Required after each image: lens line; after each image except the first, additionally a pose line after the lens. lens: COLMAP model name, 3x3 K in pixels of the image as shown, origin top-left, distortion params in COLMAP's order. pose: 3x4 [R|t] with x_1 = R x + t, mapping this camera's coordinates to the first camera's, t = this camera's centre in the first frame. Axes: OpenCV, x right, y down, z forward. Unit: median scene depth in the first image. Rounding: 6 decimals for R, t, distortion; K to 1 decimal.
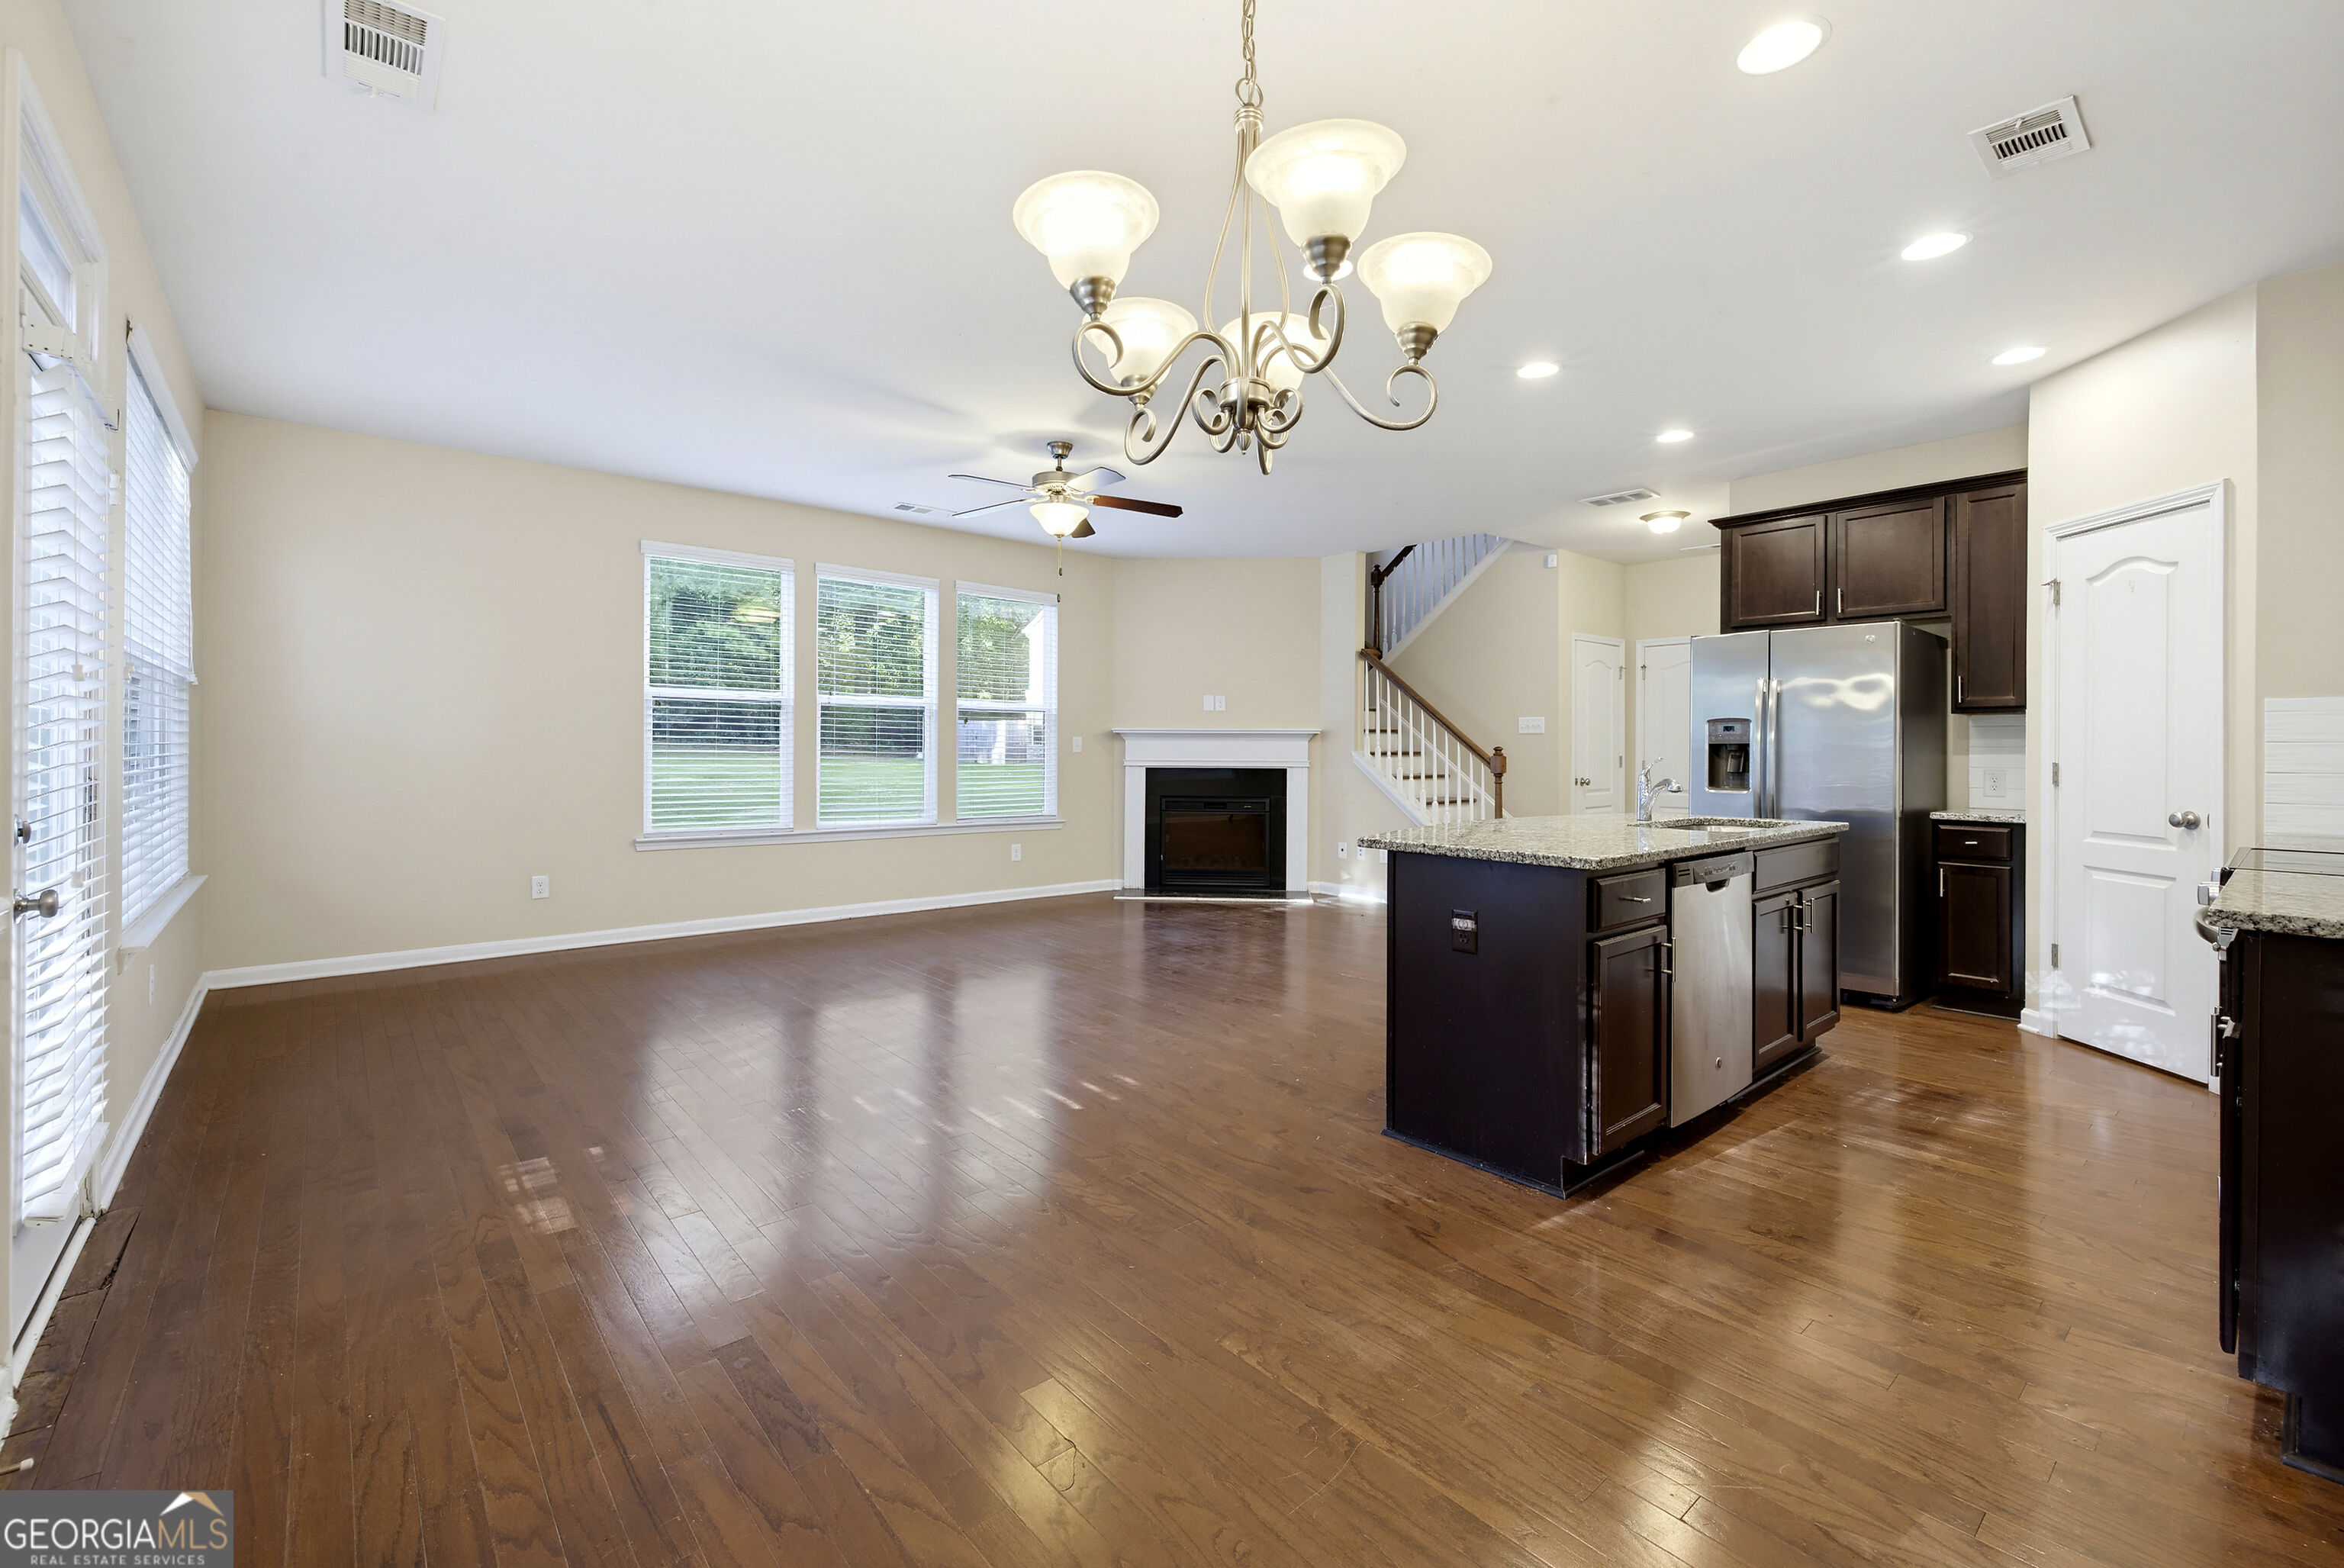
lens RADIAL K [[986.2, 0, 1178.4], [0, 986.2, 750.6], [0, 0, 1]] dist [0.012473, -0.006454]
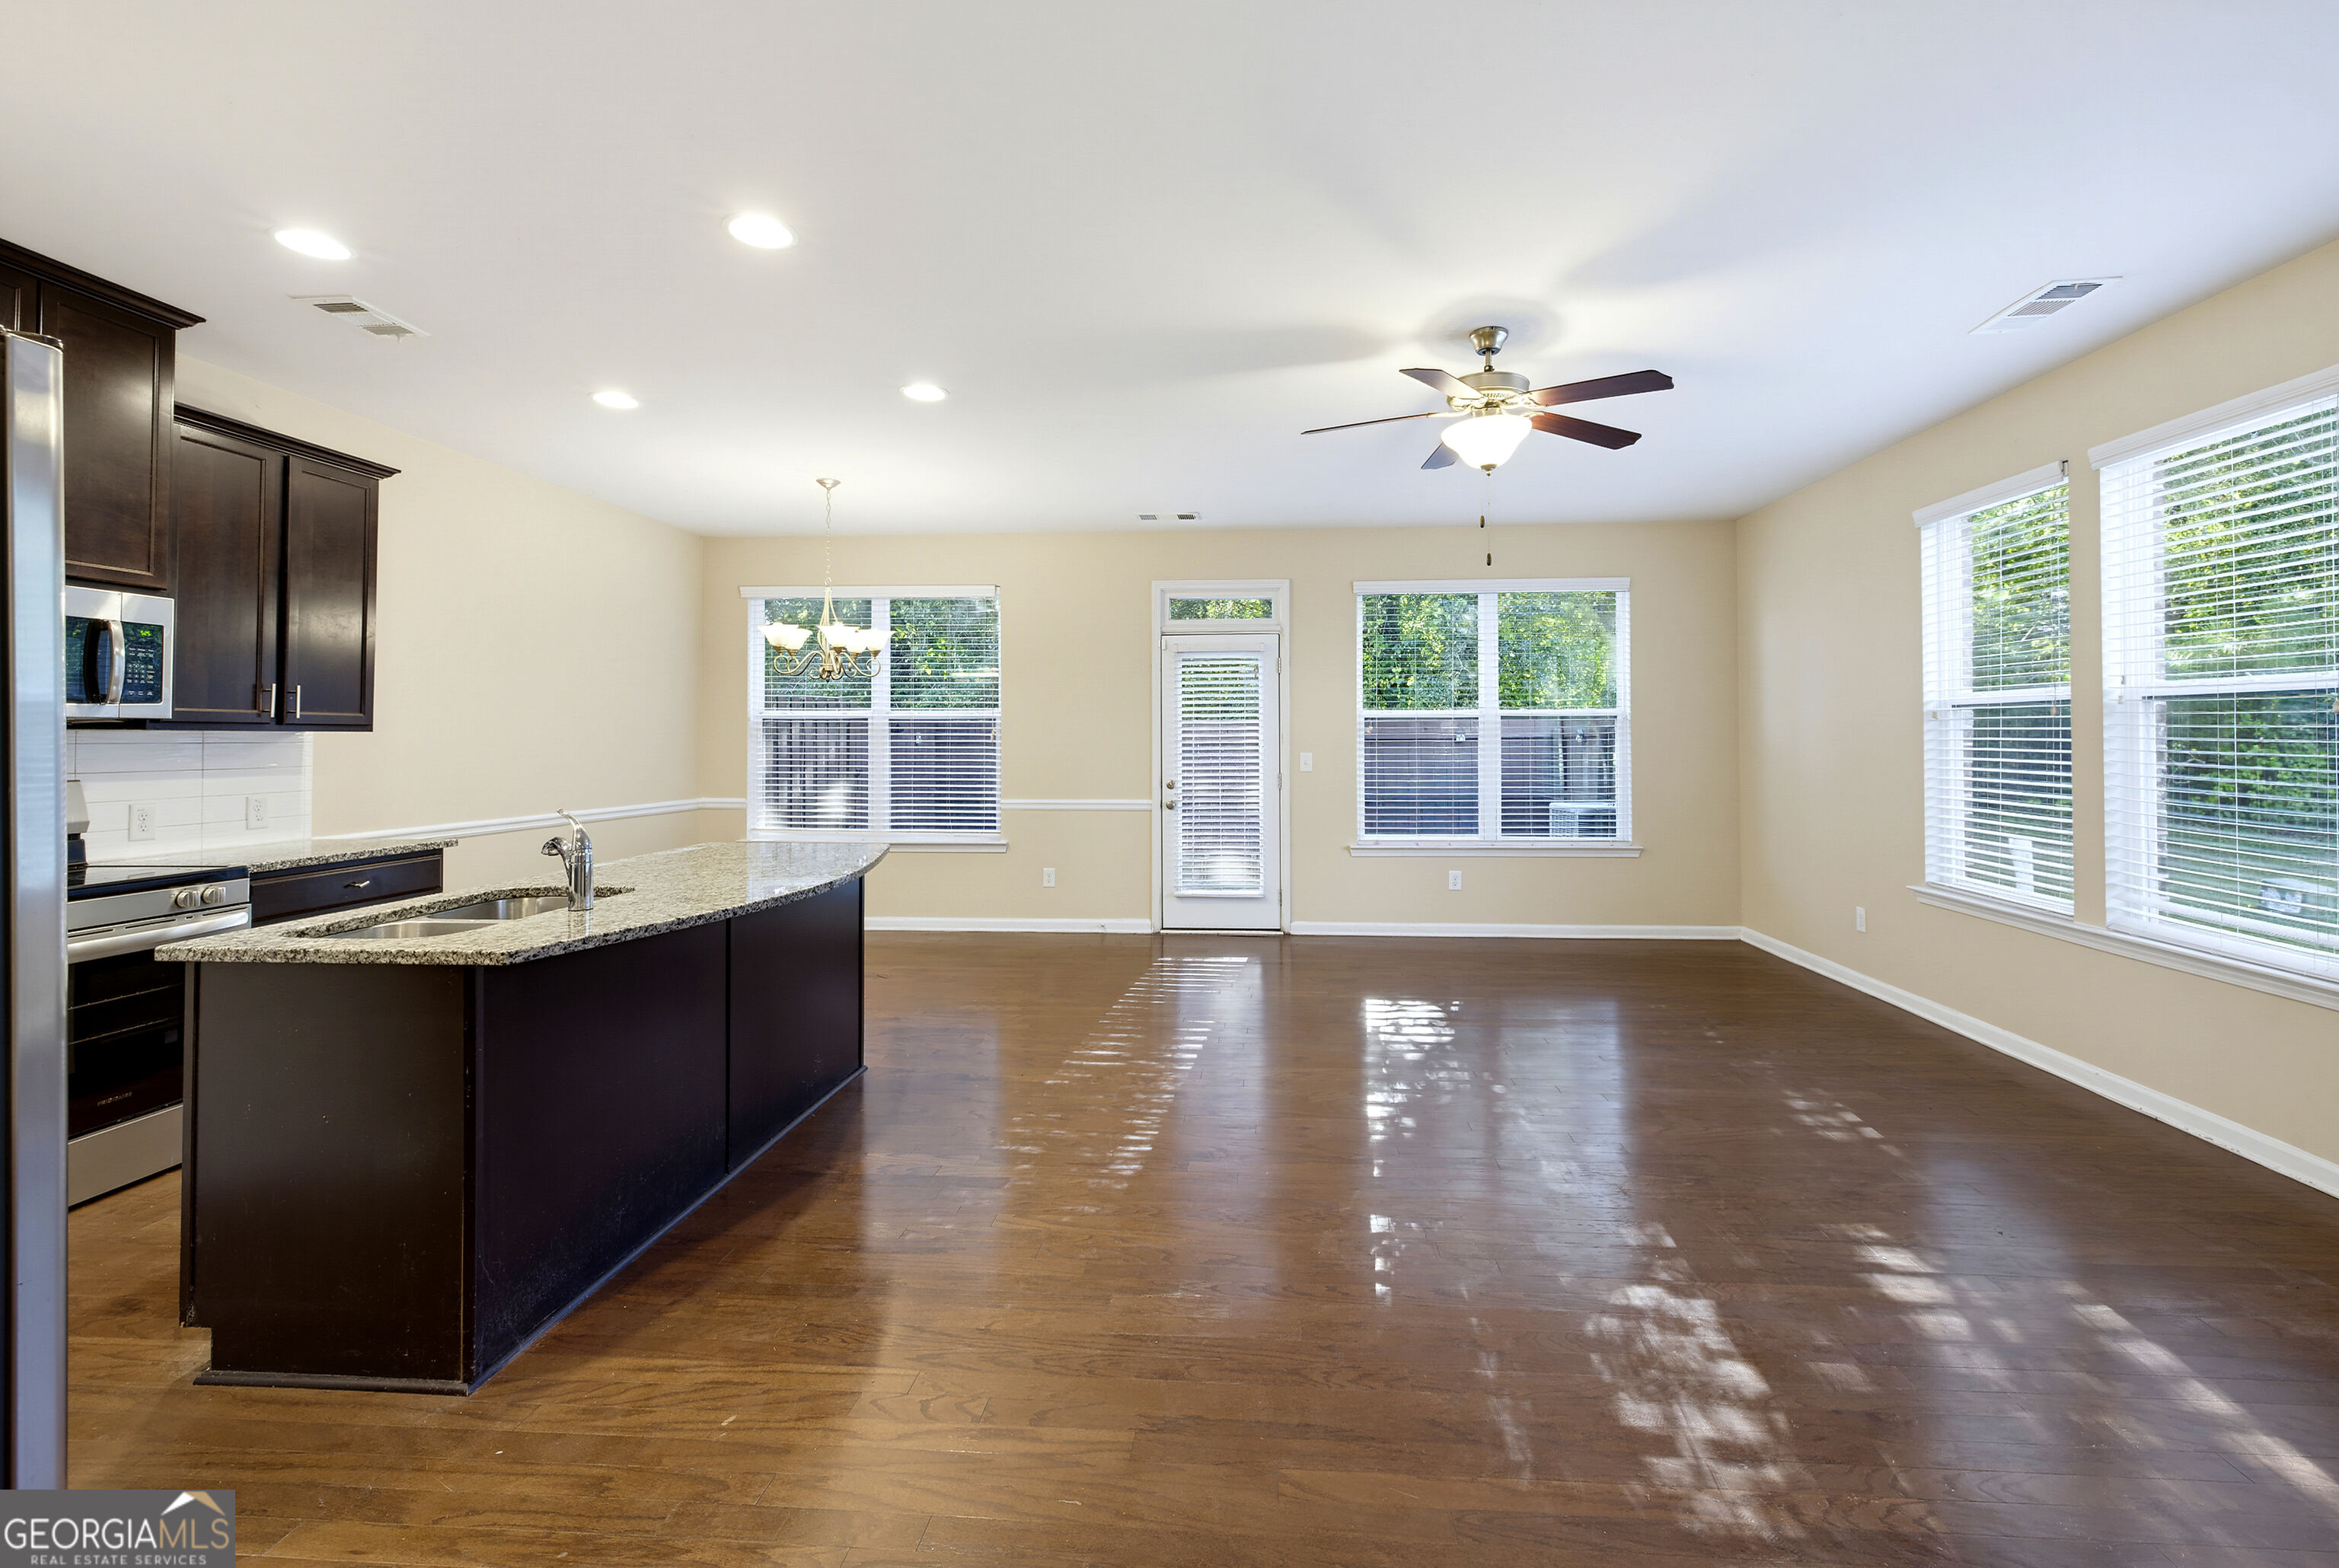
lens RADIAL K [[1002.5, 0, 1198.7], [0, 1002.5, 728.6], [0, 0, 1]] dist [-0.000643, 0.000431]
pose [[-0.704350, -0.010859, -0.709770, 0.416594], [-0.003616, 0.999925, -0.011709, -0.024914], [0.709844, -0.005681, -0.704336, 1.111784]]
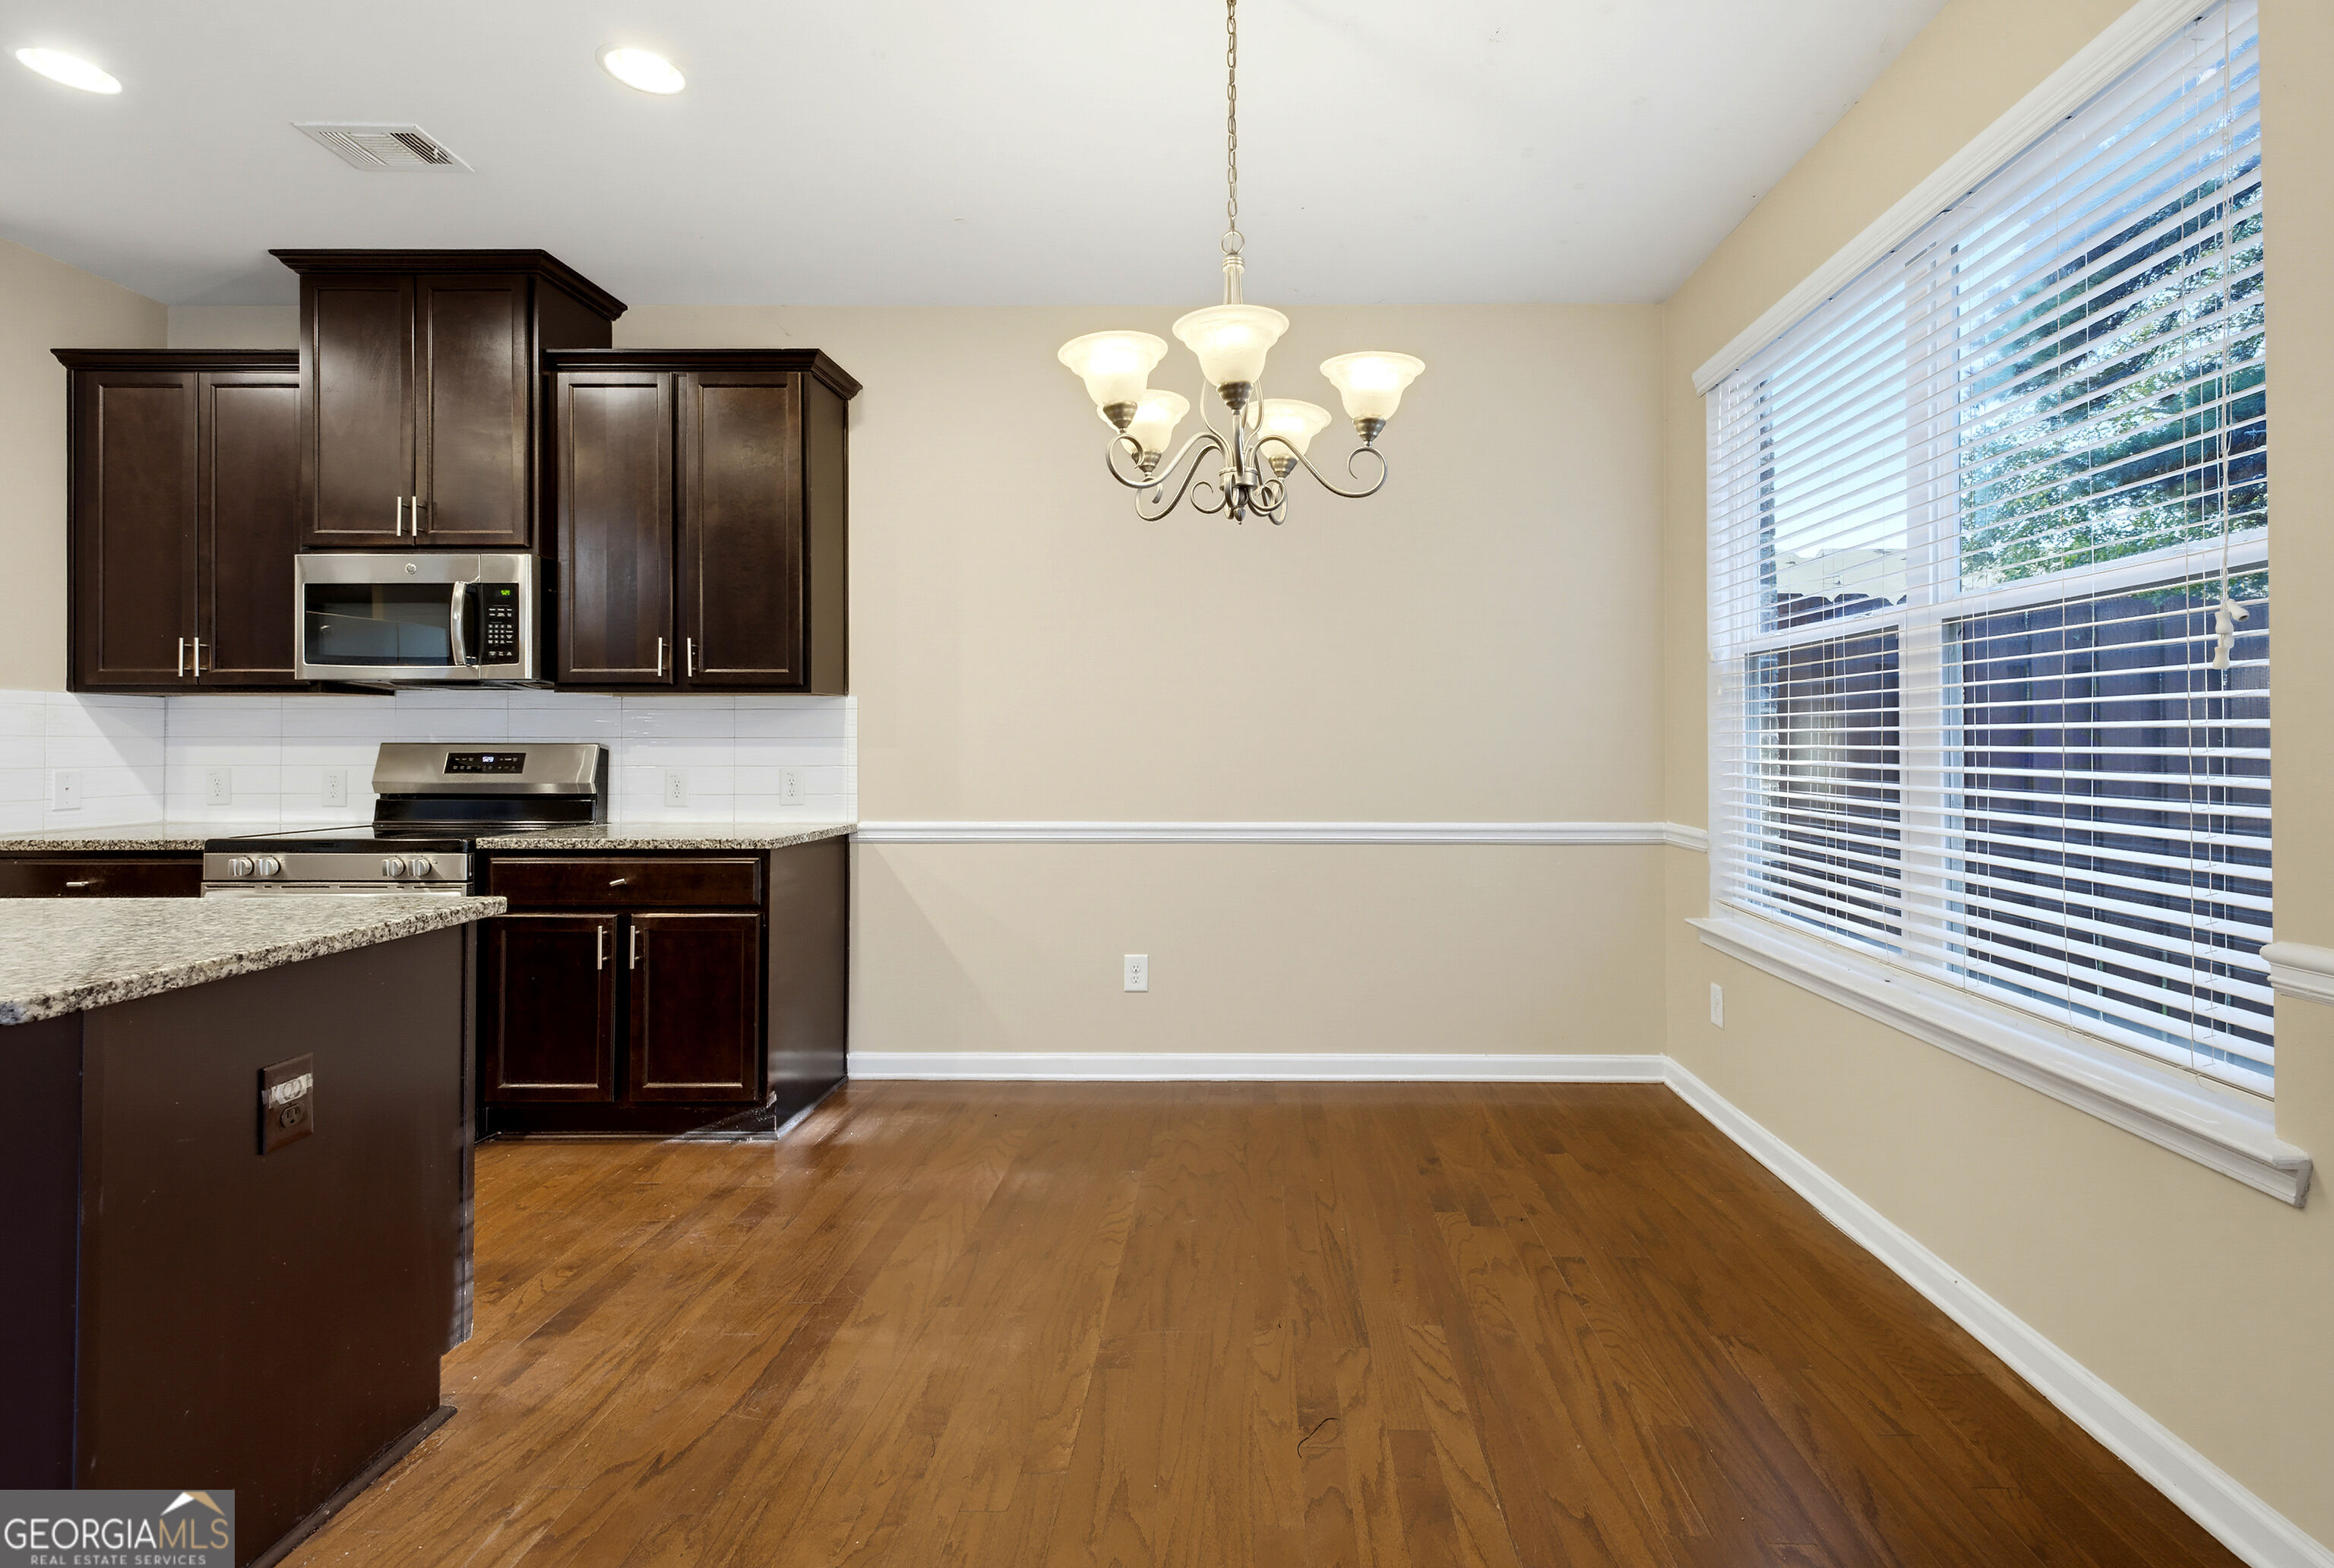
lens RADIAL K [[1021.7, 0, 1246.1], [0, 1021.7, 732.1], [0, 0, 1]] dist [0.001437, -0.000061]
pose [[-0.754654, 0.003547, 0.656114, -0.202962], [-0.001681, 0.999972, -0.007339, -0.003898], [-0.656121, -0.006642, -0.754626, 0.494957]]
